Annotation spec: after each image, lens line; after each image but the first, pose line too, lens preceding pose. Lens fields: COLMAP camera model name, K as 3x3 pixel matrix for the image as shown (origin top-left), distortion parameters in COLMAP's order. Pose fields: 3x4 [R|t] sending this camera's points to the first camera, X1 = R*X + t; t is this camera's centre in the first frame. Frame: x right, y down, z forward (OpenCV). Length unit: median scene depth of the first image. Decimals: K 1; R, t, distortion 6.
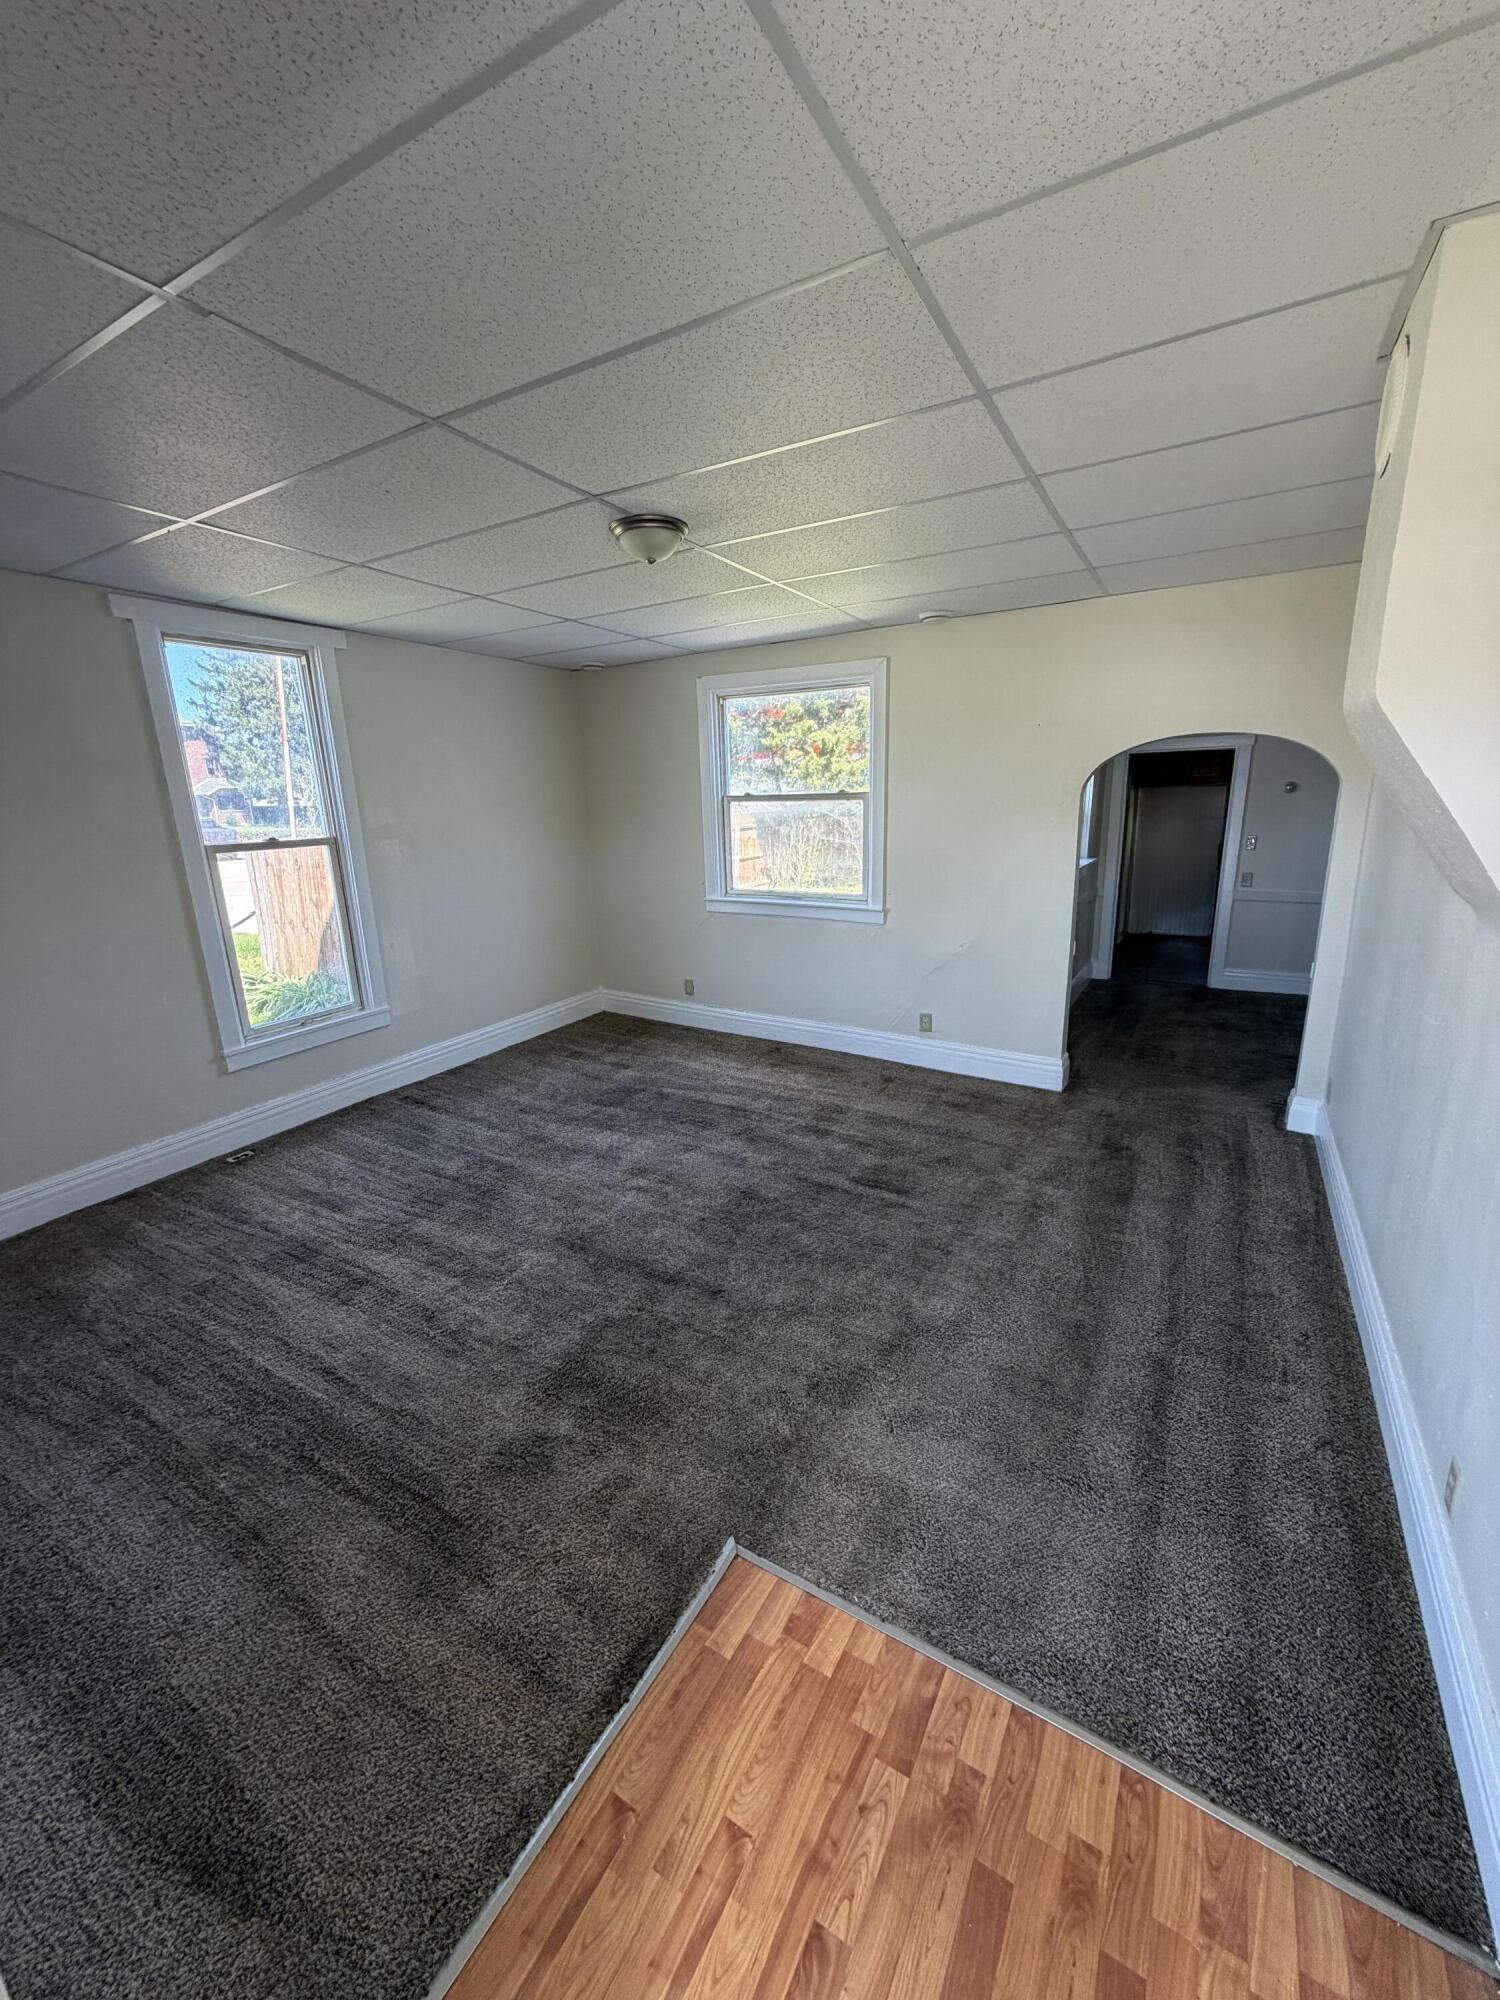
lens RADIAL K [[799.7, 0, 750.0], [0, 799.7, 1000.0], [0, 0, 1]] dist [-0.000501, 0.000180]
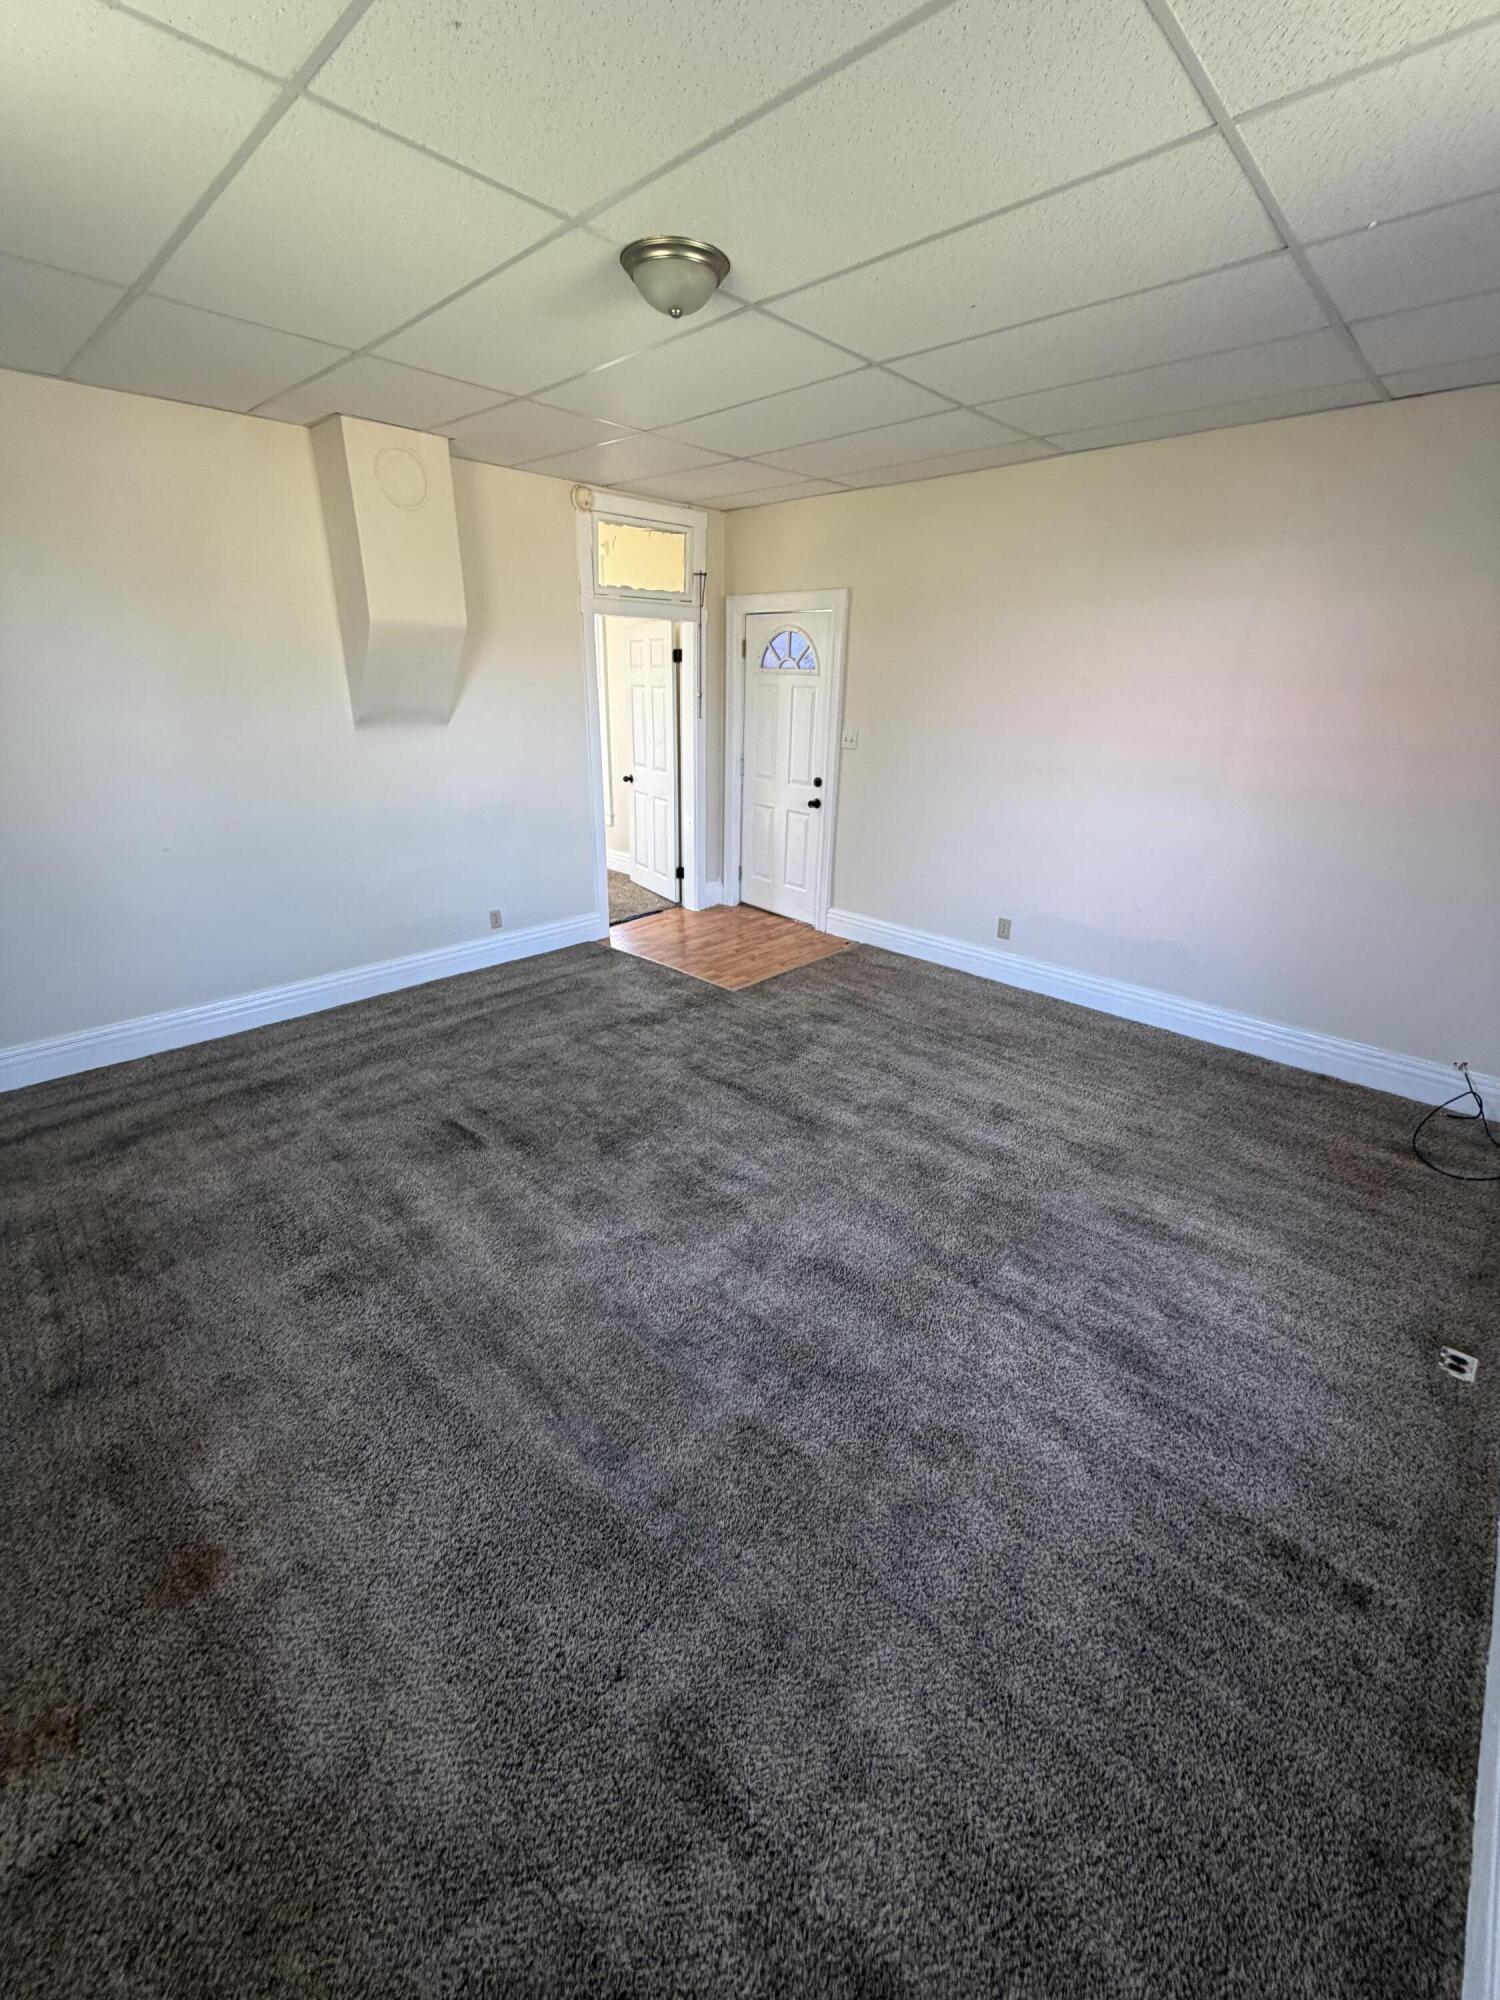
lens RADIAL K [[799.7, 0, 750.0], [0, 799.7, 1000.0], [0, 0, 1]] dist [-0.000501, 0.000180]
pose [[-0.973177, -0.076568, 0.216942, -0.331382], [0.065933, 0.810608, 0.581866, -0.383773], [-0.220407, 0.580562, -0.783816, 1.598775]]
